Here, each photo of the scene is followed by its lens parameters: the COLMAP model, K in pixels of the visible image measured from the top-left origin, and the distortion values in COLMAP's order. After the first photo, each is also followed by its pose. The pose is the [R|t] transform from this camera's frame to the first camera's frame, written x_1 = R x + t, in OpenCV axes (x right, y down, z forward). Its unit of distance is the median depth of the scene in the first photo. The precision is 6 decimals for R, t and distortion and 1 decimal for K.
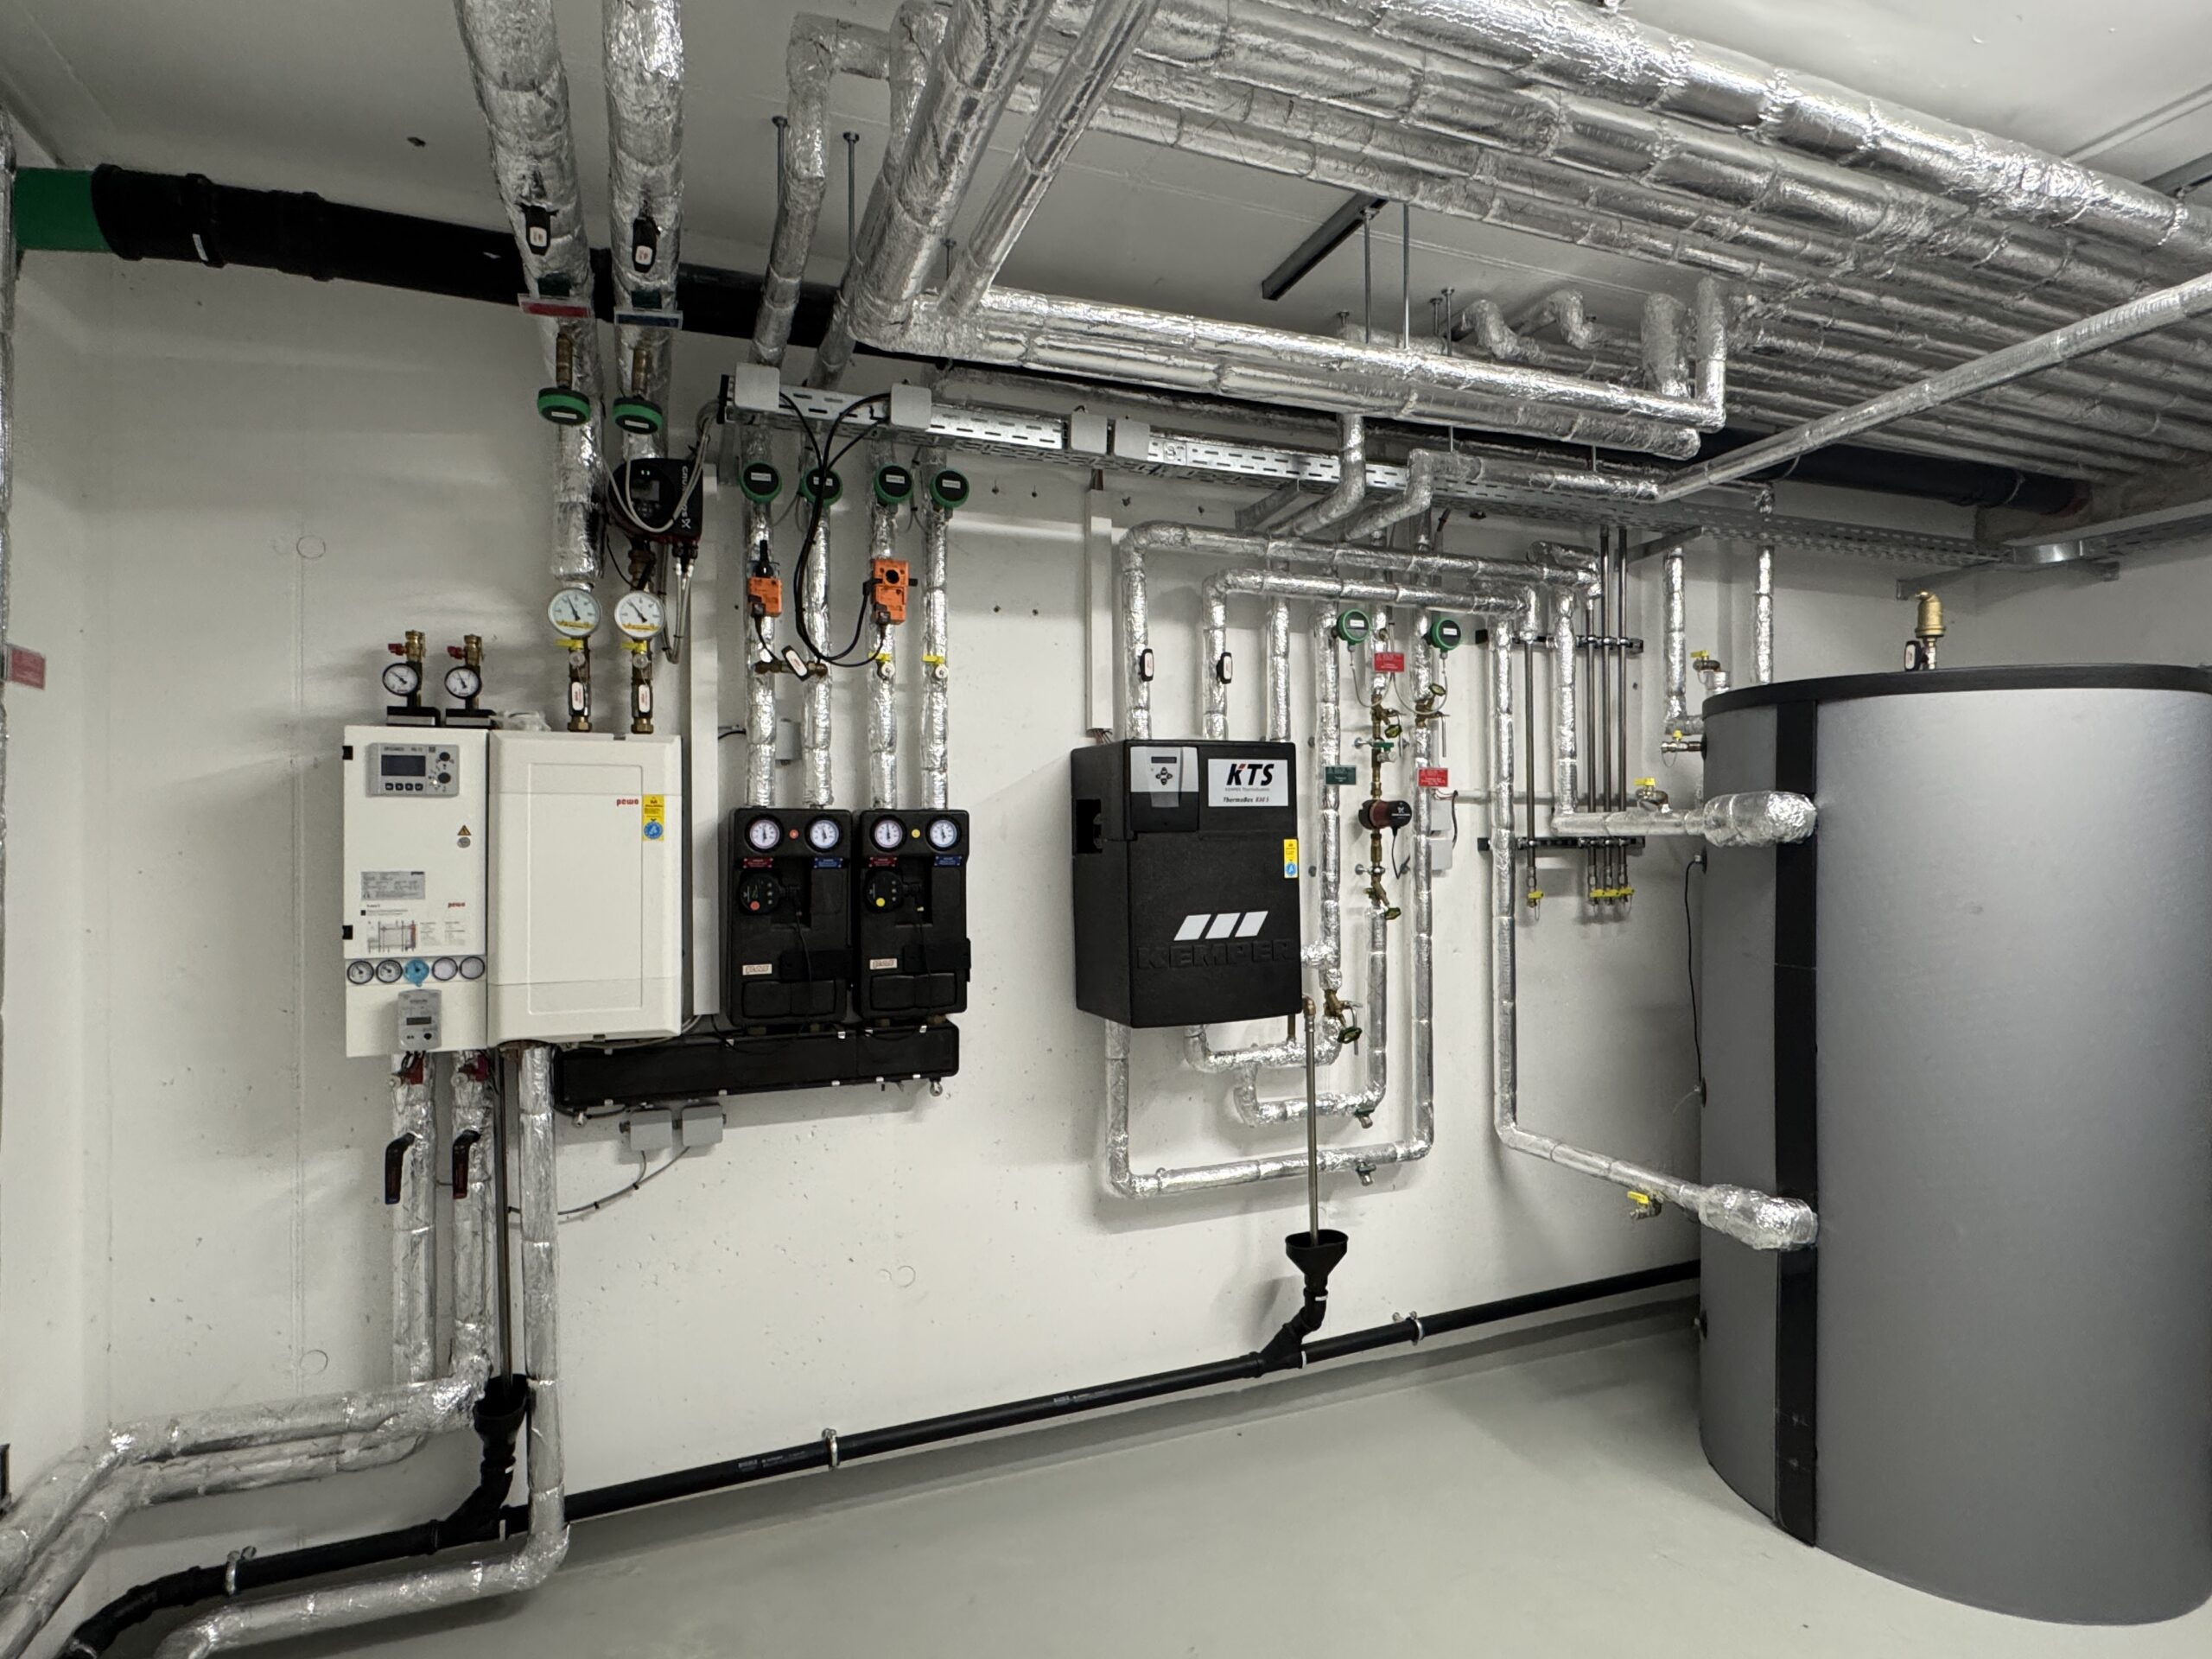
lens RADIAL K [[1135.1, 0, 1102.9], [0, 1135.1, 825.6], [0, 0, 1]] dist [-0.005049, 0.001666]
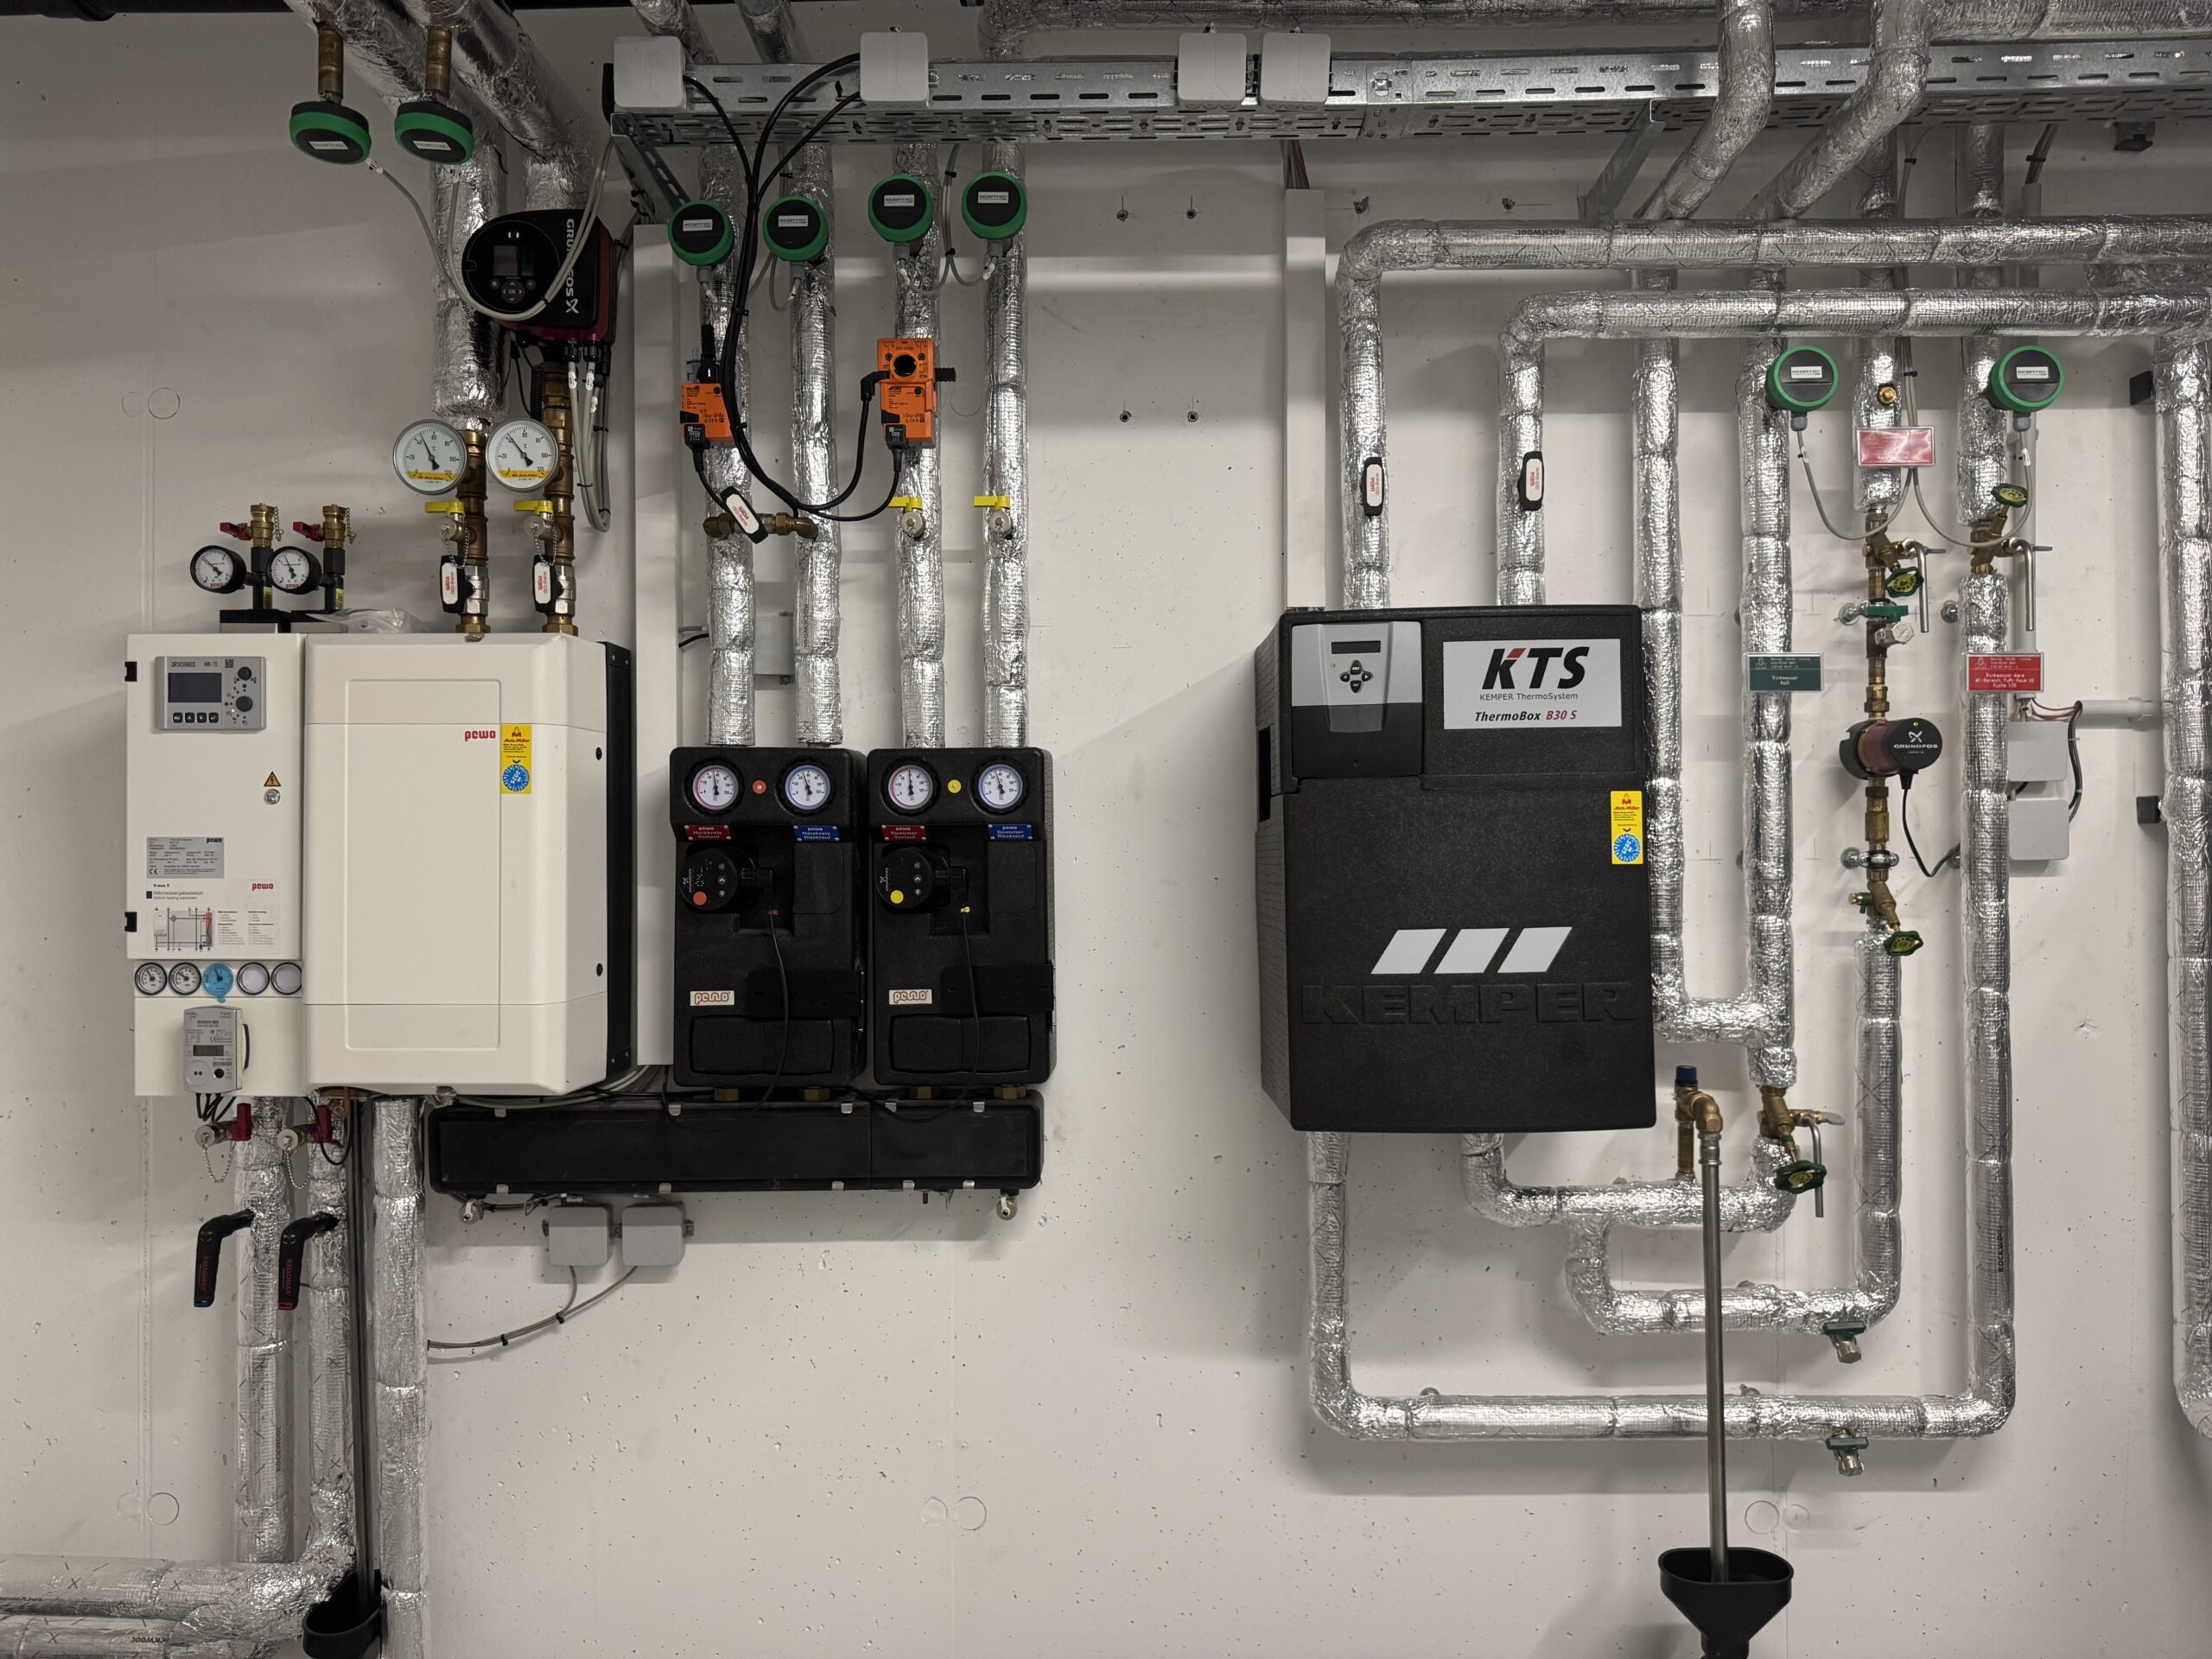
lens RADIAL K [[1586.2, 0, 1094.1], [0, 1586.2, 827.8], [0, 0, 1]] dist [0.048297, -0.057971]
pose [[0.923651, -0.004269, -0.383212, 0.224973], [0.002941, 0.999987, -0.004050, 0.031956], [0.383224, 0.002613, 0.923652, 0.233589]]
